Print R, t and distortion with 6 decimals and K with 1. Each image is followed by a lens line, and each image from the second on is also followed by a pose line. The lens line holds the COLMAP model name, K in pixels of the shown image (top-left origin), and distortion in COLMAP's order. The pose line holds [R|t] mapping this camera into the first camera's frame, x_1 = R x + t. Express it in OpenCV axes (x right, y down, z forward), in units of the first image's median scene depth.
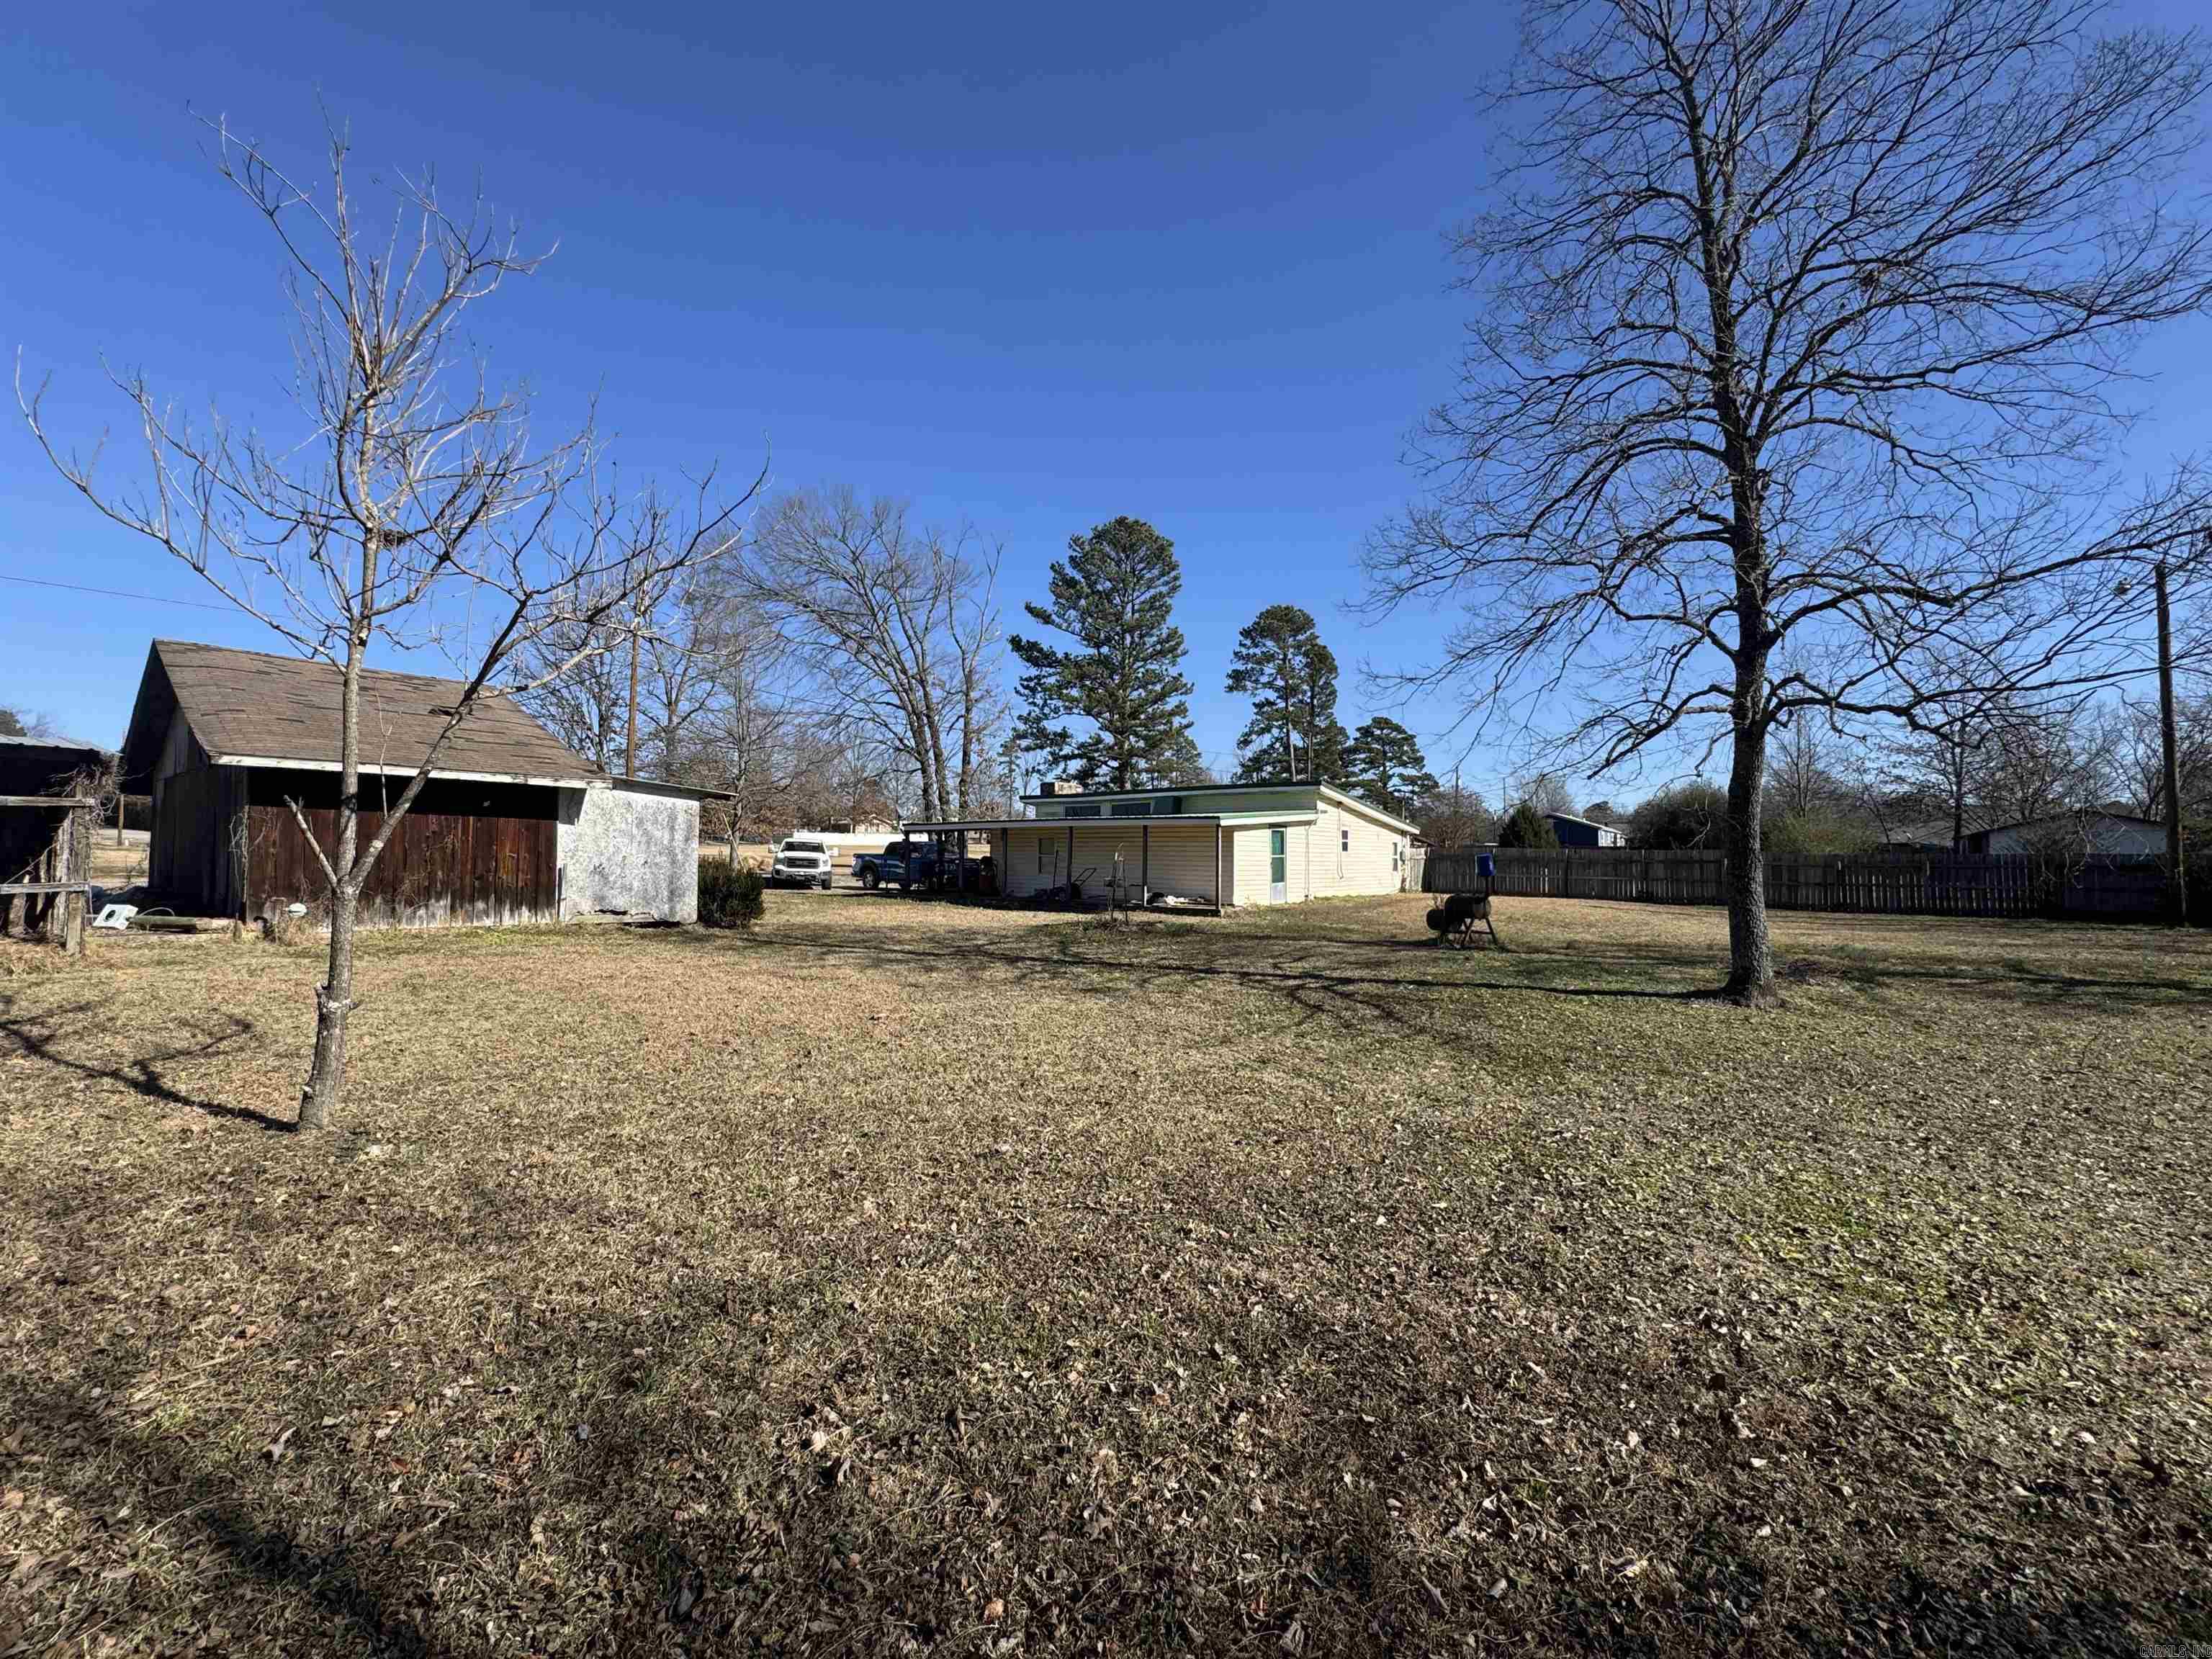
lens RADIAL K [[920.4, 0, 1107.5], [0, 920.4, 832.7], [0, 0, 1]] dist [-0.001296, -0.000078]
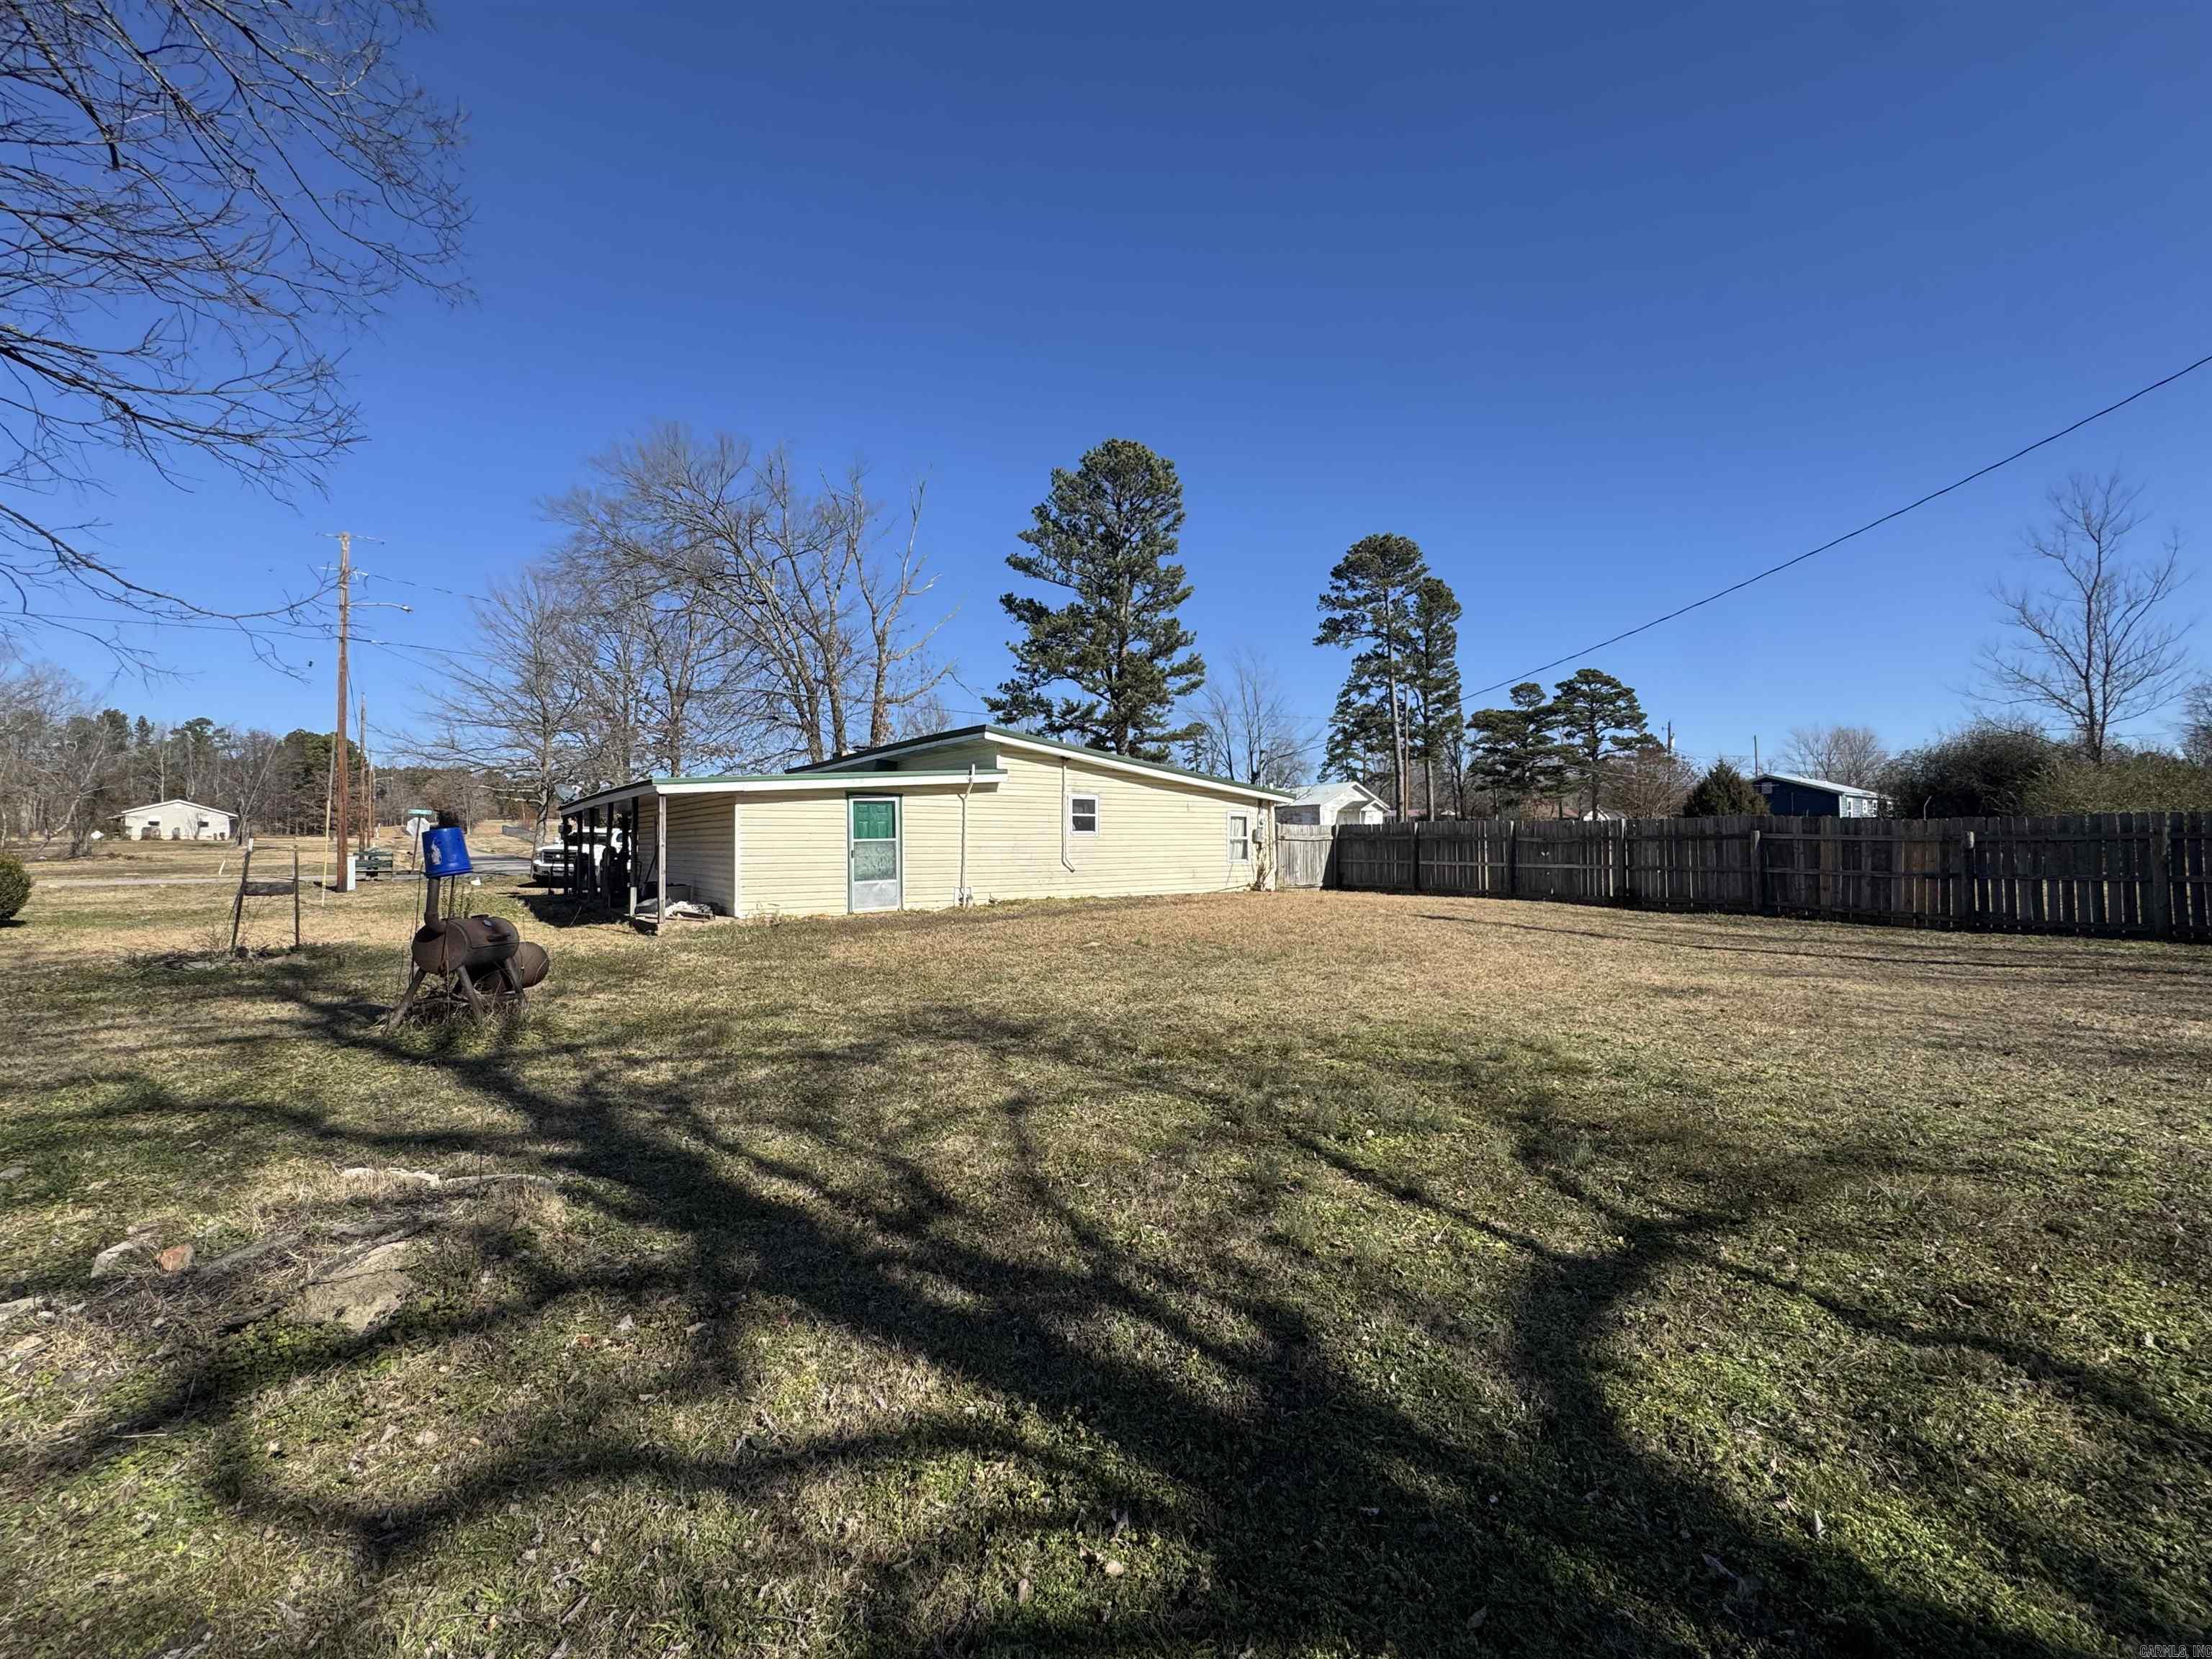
lens RADIAL K [[918.7, 0, 1105.0], [0, 918.7, 828.2], [0, 0, 1]] dist [-0.002570, 0.000201]
pose [[0.961236, -0.021158, -0.274915, 0.400759], [0.023452, 0.999712, 0.005063, 0.013360], [0.274728, -0.011314, 0.961455, 0.318537]]
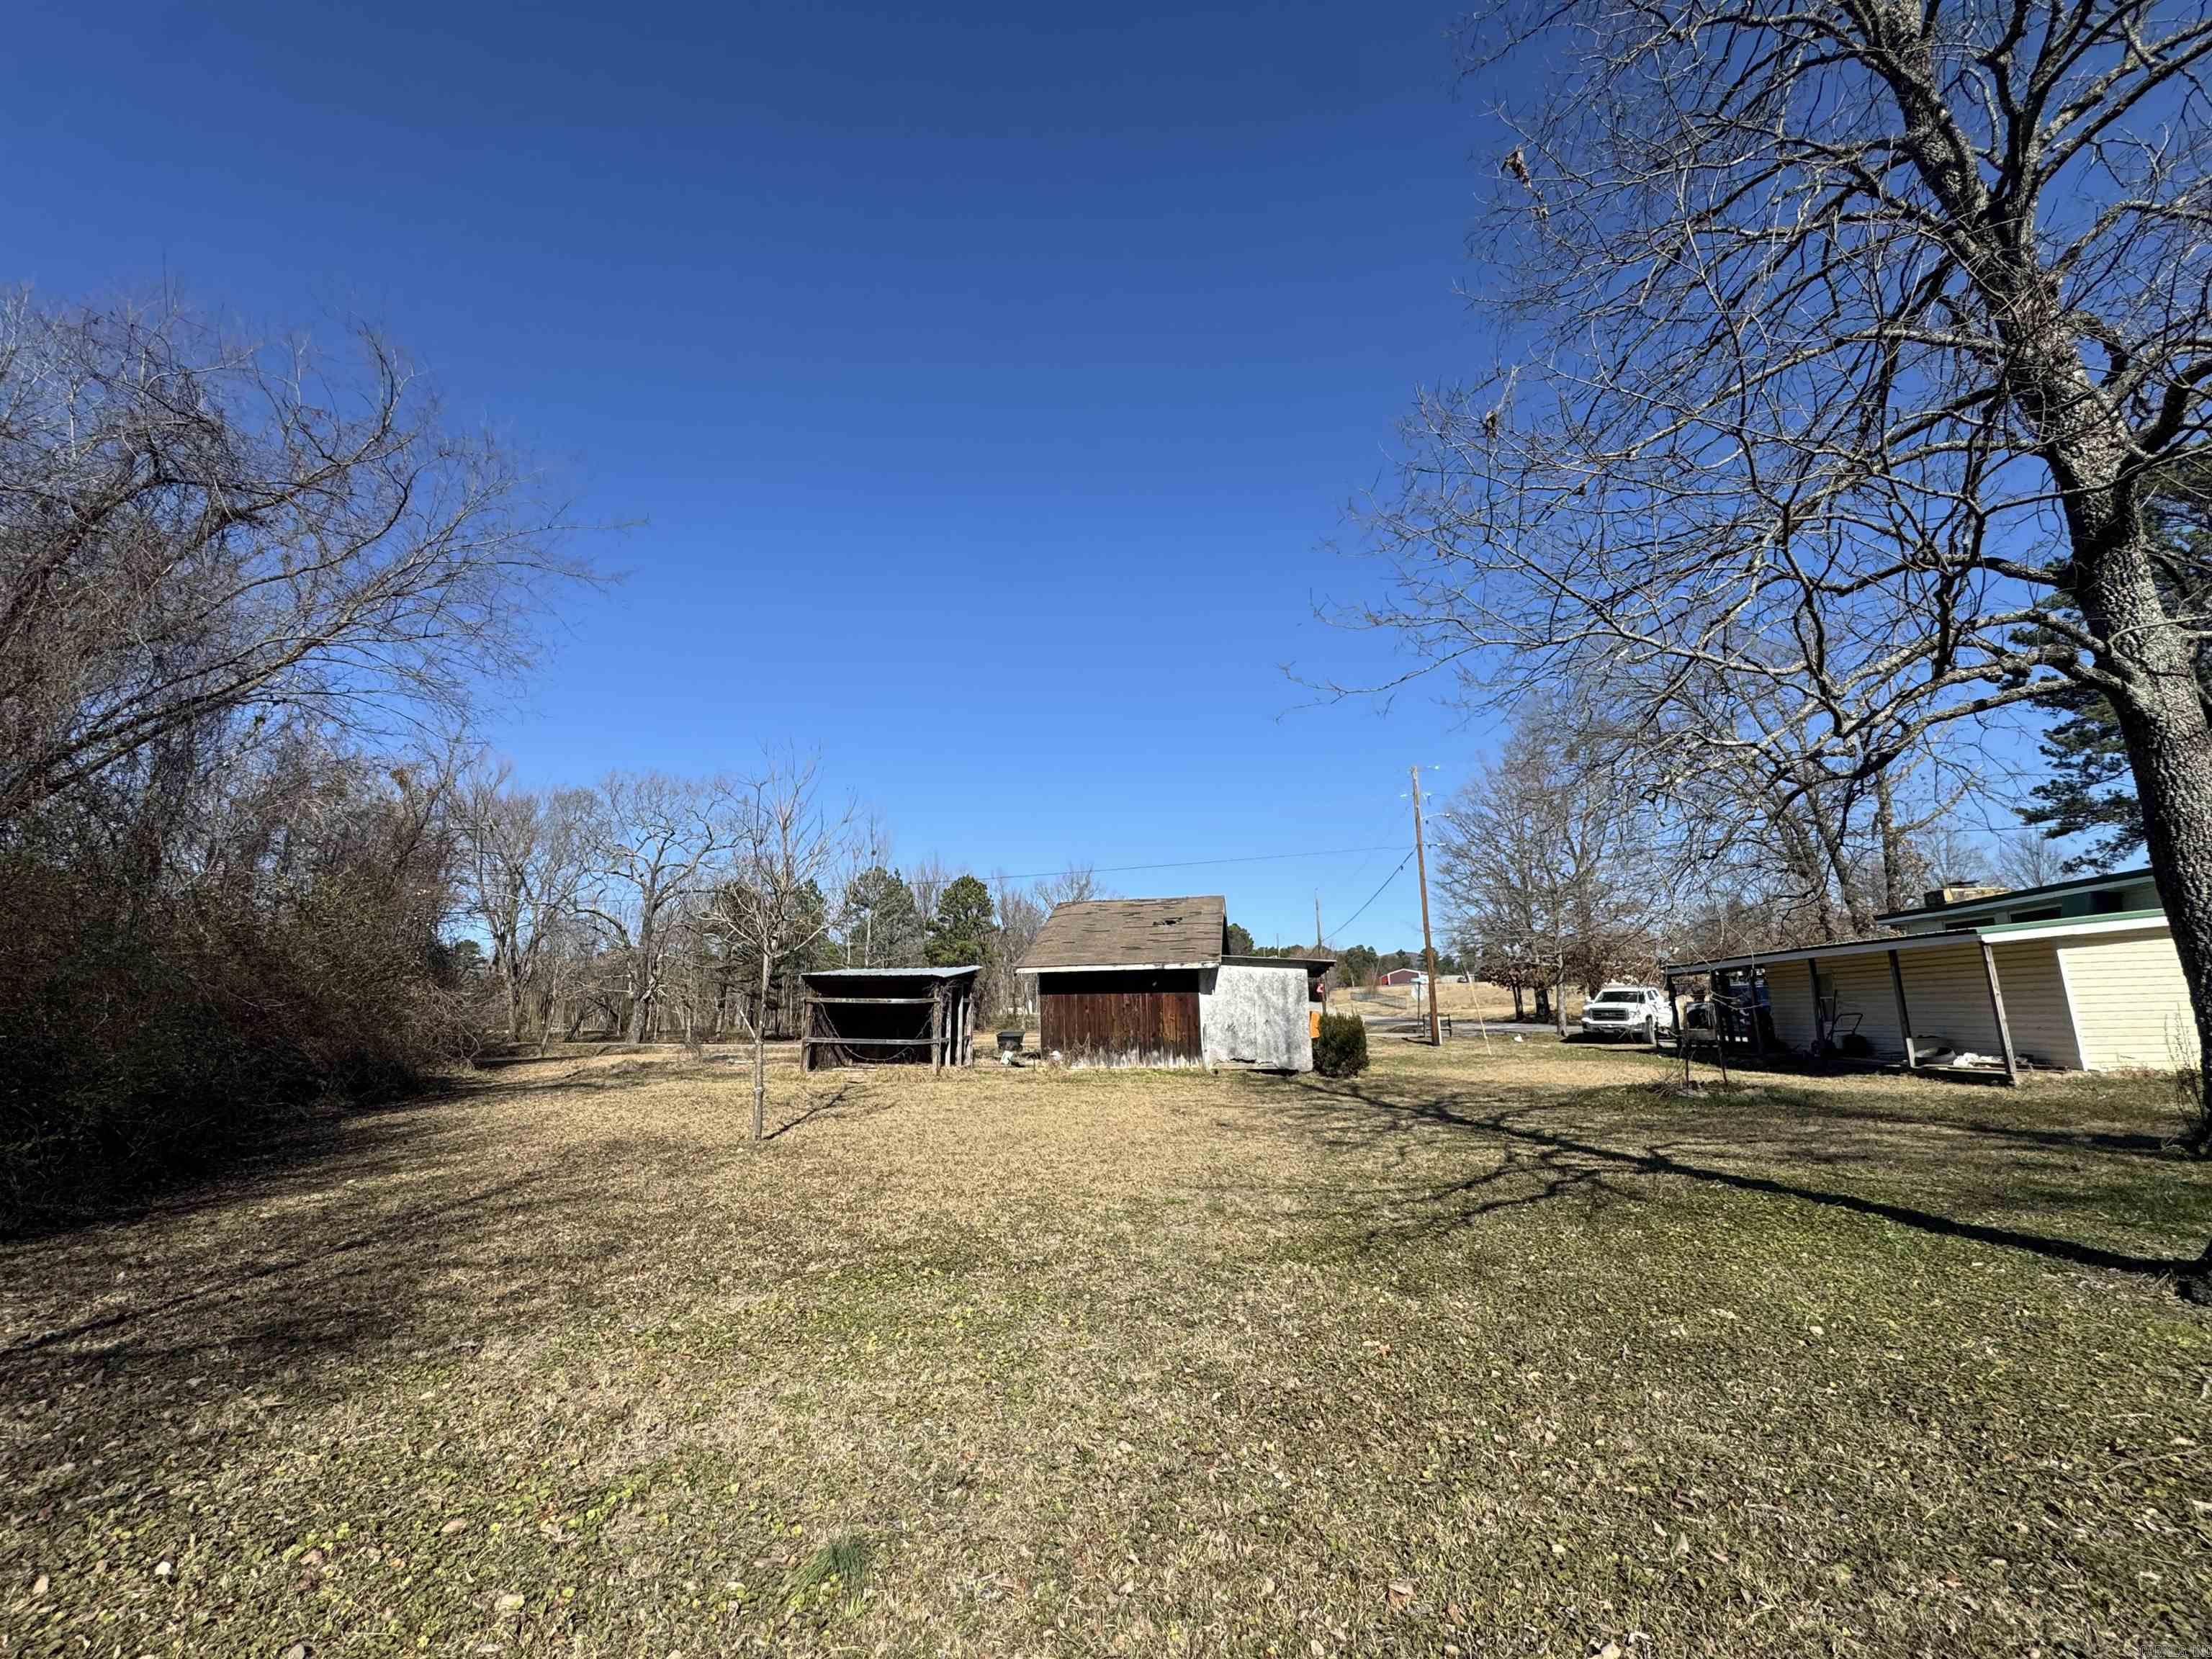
lens RADIAL K [[920.6, 0, 1104.7], [0, 920.6, 831.3], [0, 0, 1]] dist [-0.000267, 0.000199]
pose [[0.474596, -0.197323, -0.857801, 0.272183], [0.053082, 0.979191, -0.195878, 0.006290], [0.878602, 0.047429, 0.475195, 0.091916]]
